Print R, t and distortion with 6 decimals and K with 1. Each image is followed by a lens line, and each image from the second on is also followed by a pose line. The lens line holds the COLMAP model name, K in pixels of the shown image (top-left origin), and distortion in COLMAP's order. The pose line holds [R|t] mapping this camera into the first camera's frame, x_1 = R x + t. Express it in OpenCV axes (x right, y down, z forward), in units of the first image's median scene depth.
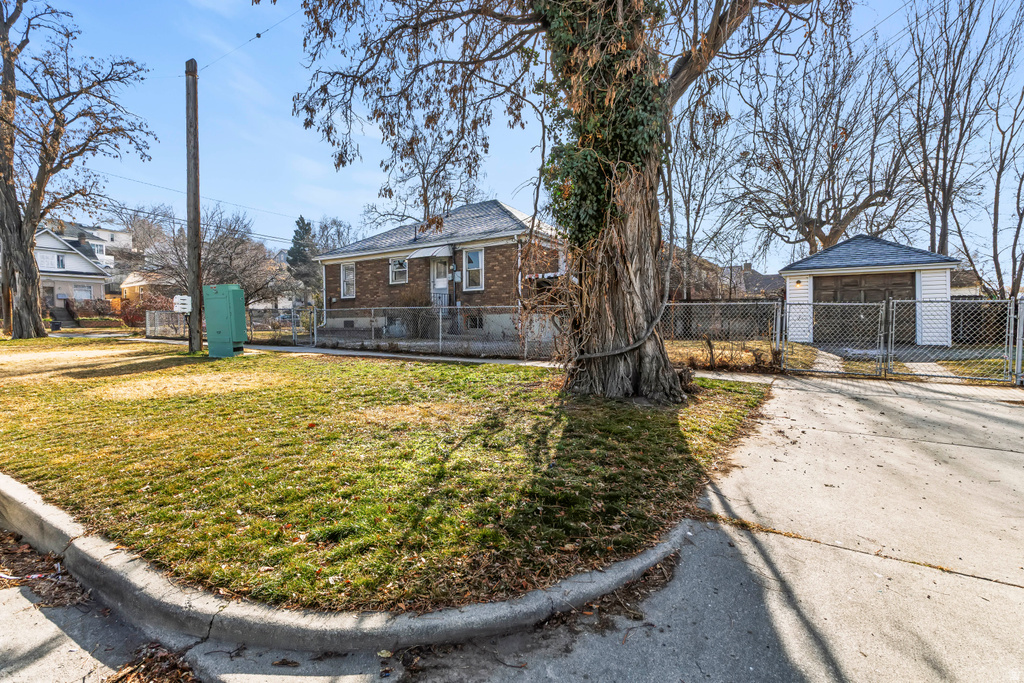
lens RADIAL K [[490.0, 0, 496.4], [0, 490.0, 354.0], [0, 0, 1]] dist [-0.000990, -0.000109]
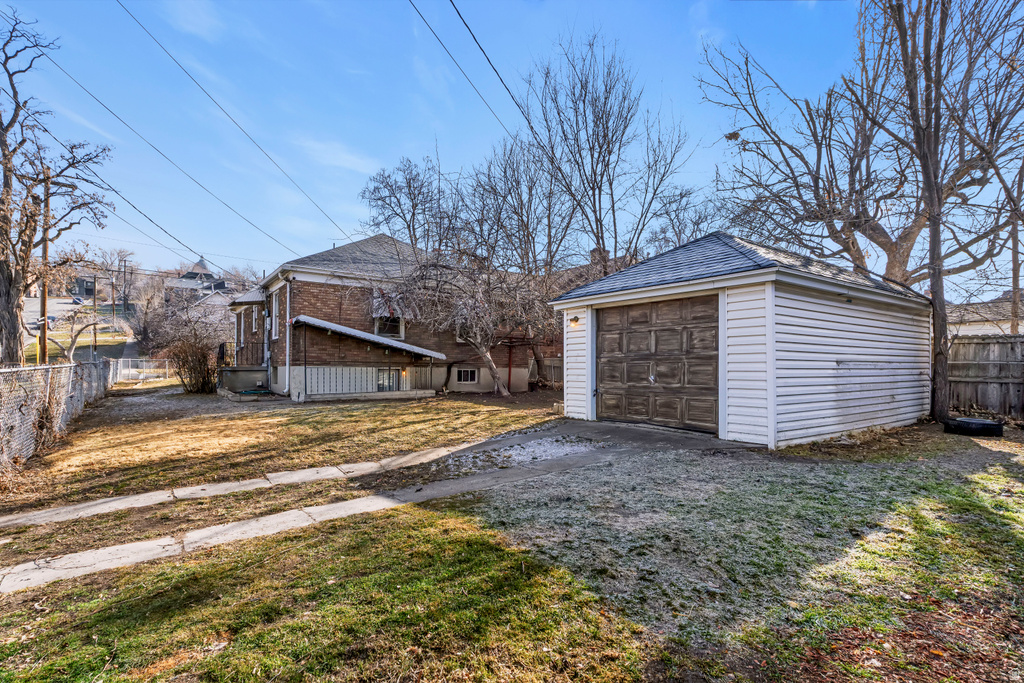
lens RADIAL K [[490.0, 0, 496.4], [0, 490.0, 354.0], [0, 0, 1]] dist [-0.000990, -0.000109]
pose [[0.936982, -0.007555, -0.349297, 0.743321], [-0.019893, 0.996991, -0.074926, -0.058425], [0.348812, 0.077153, 0.934012, 0.417221]]
